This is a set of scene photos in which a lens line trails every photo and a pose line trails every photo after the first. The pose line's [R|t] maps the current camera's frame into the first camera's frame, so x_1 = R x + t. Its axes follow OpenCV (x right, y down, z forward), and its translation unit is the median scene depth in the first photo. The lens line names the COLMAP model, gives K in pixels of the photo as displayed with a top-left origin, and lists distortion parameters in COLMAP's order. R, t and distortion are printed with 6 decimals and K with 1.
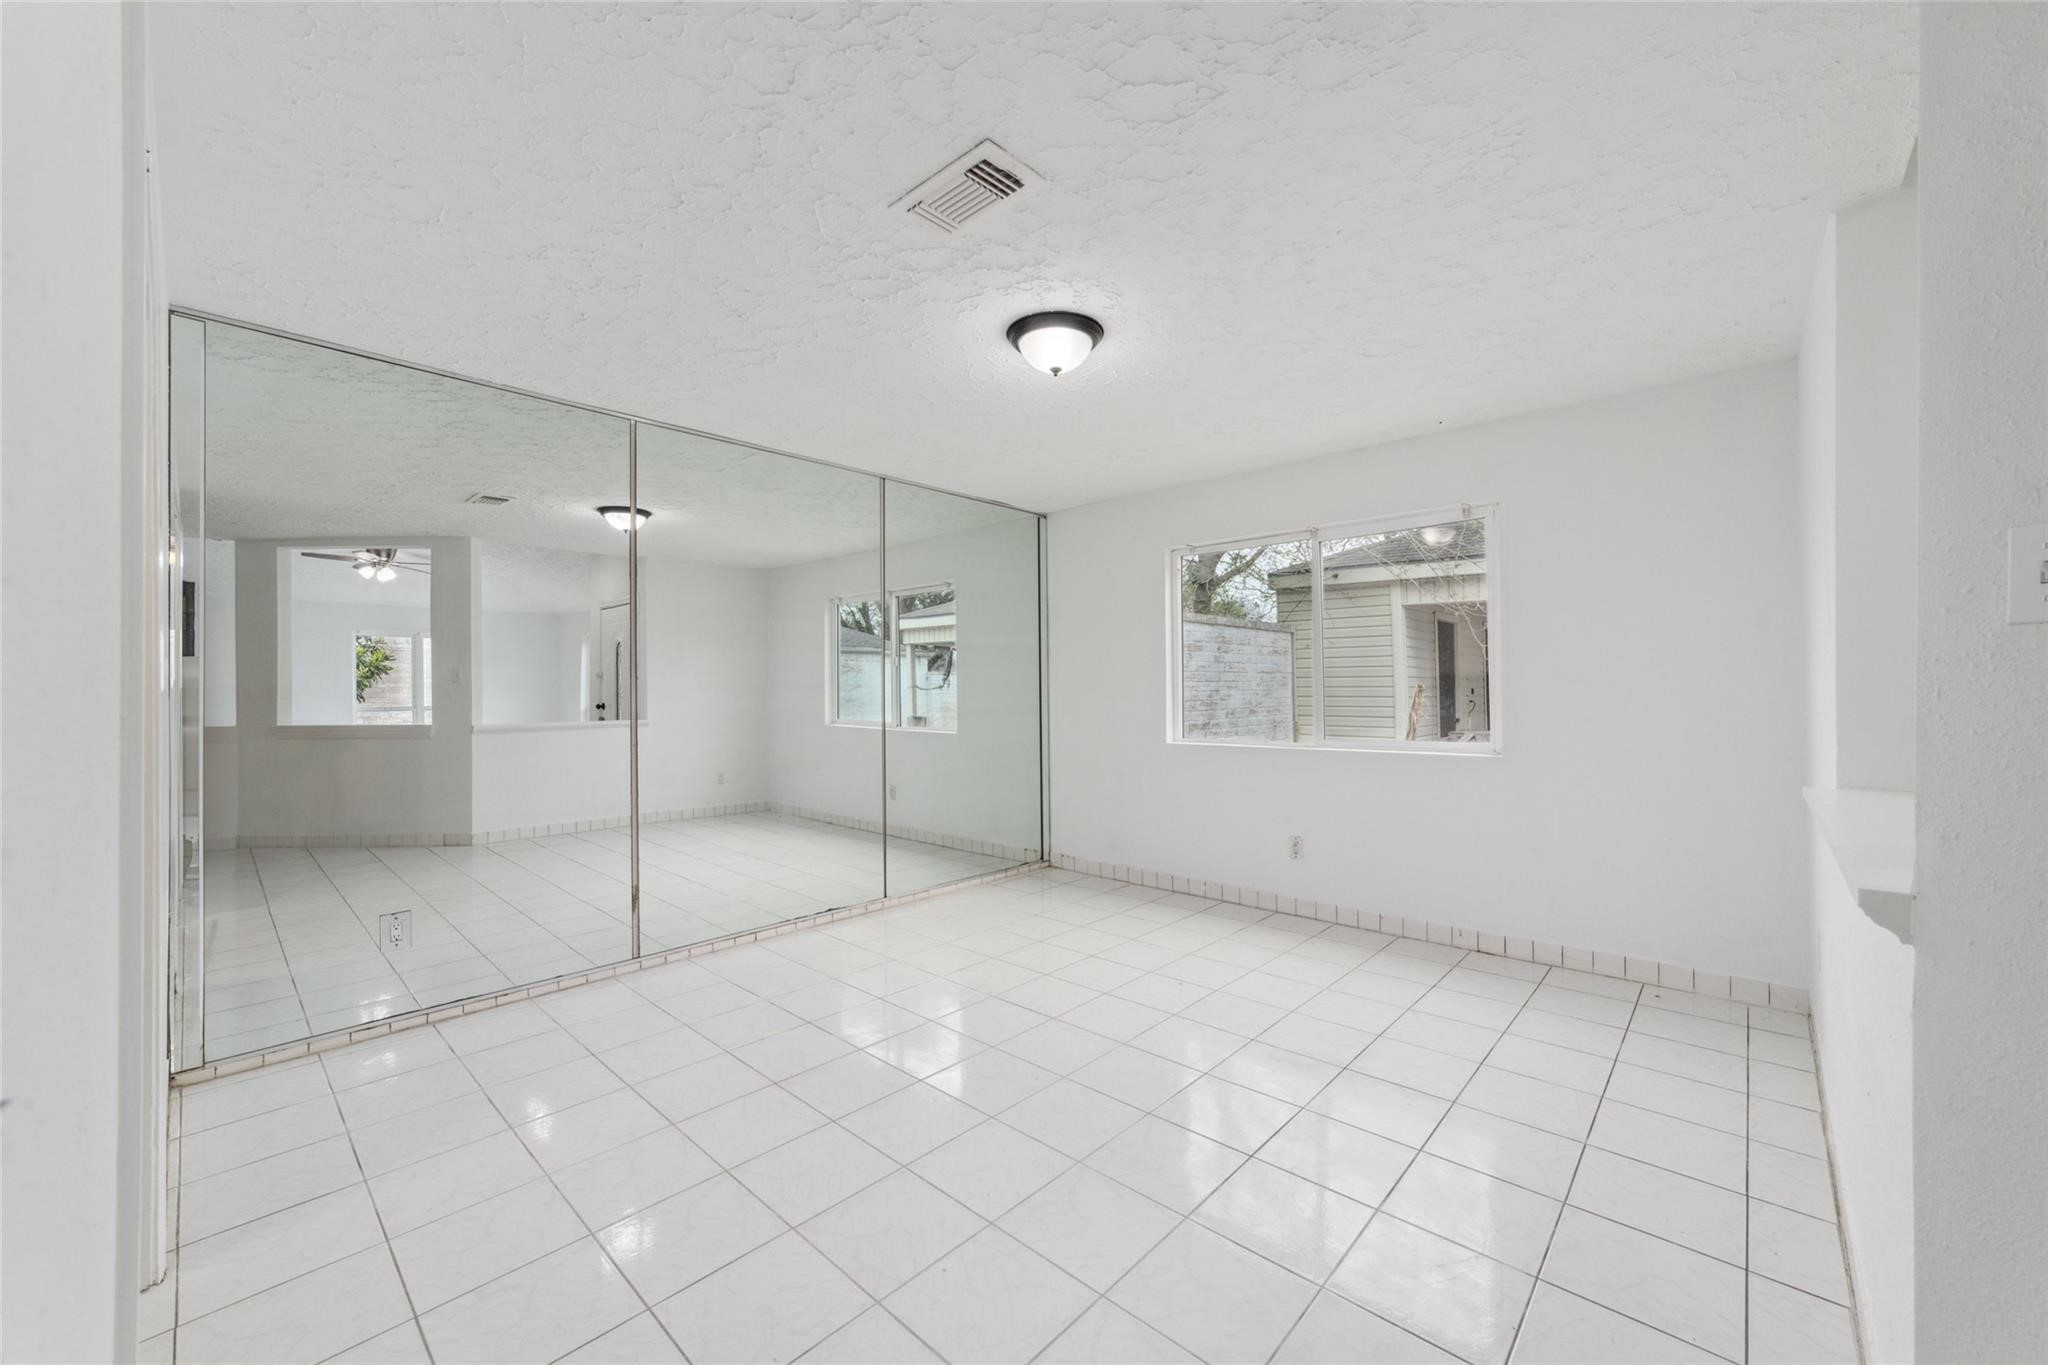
lens RADIAL K [[792.4, 0, 1031.9], [0, 792.4, 675.8], [0, 0, 1]] dist [-0.018519, 0.005934]
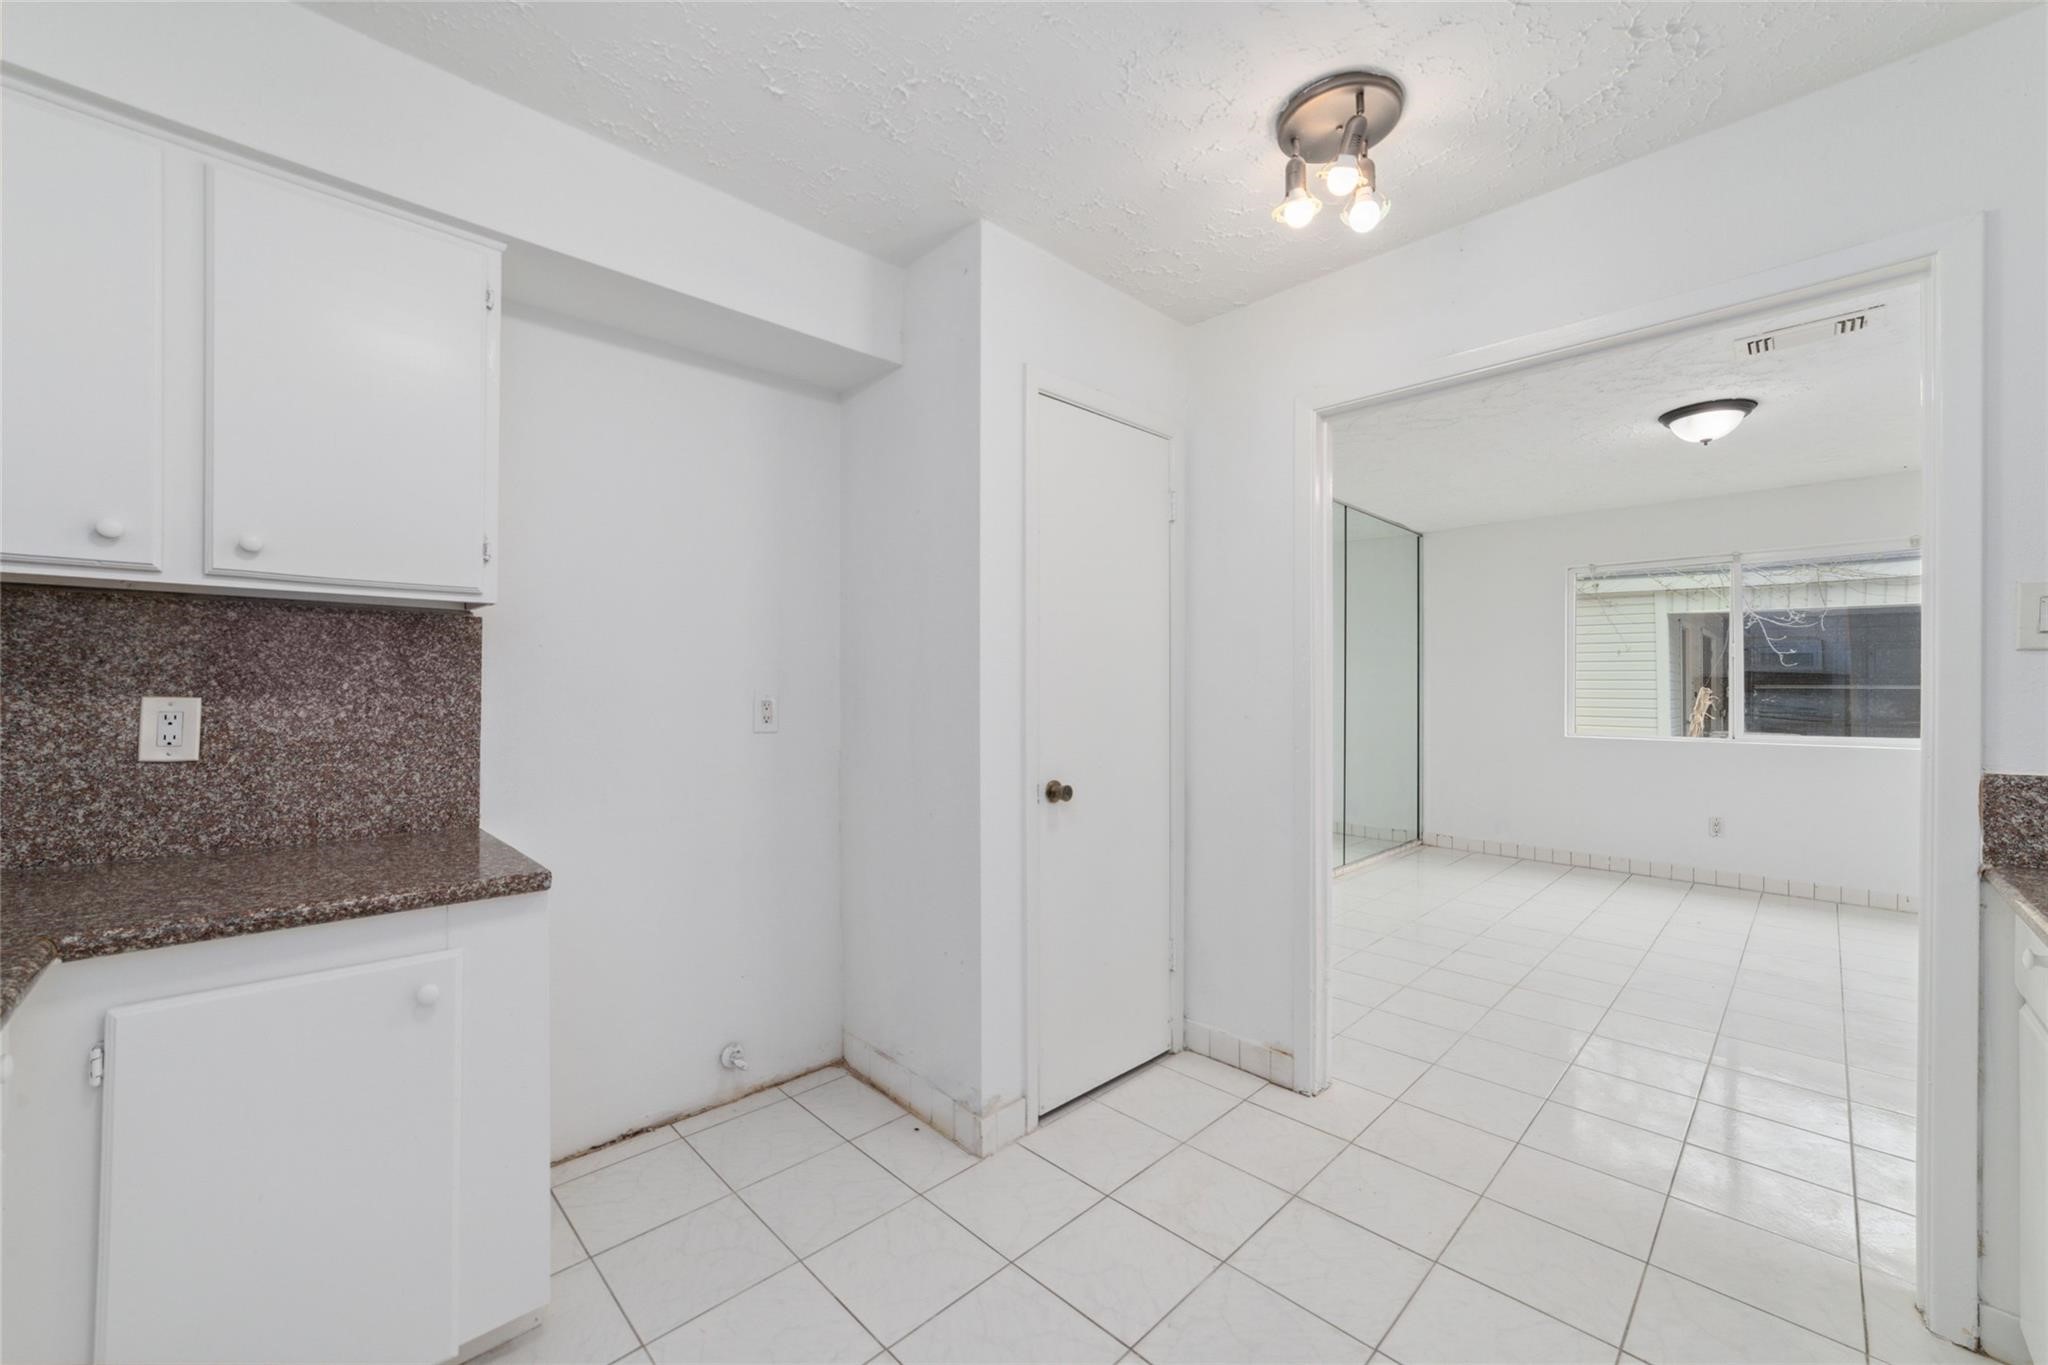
lens RADIAL K [[792.4, 0, 1037.4], [0, 792.4, 682.5], [0, 0, 1]] dist [-0.018519, 0.005934]
pose [[0.999049, 0.010703, -0.042272, -0.479959], [-0.010136, 0.999856, 0.013623, -0.001928], [0.042412, -0.013181, 0.999013, -0.151843]]
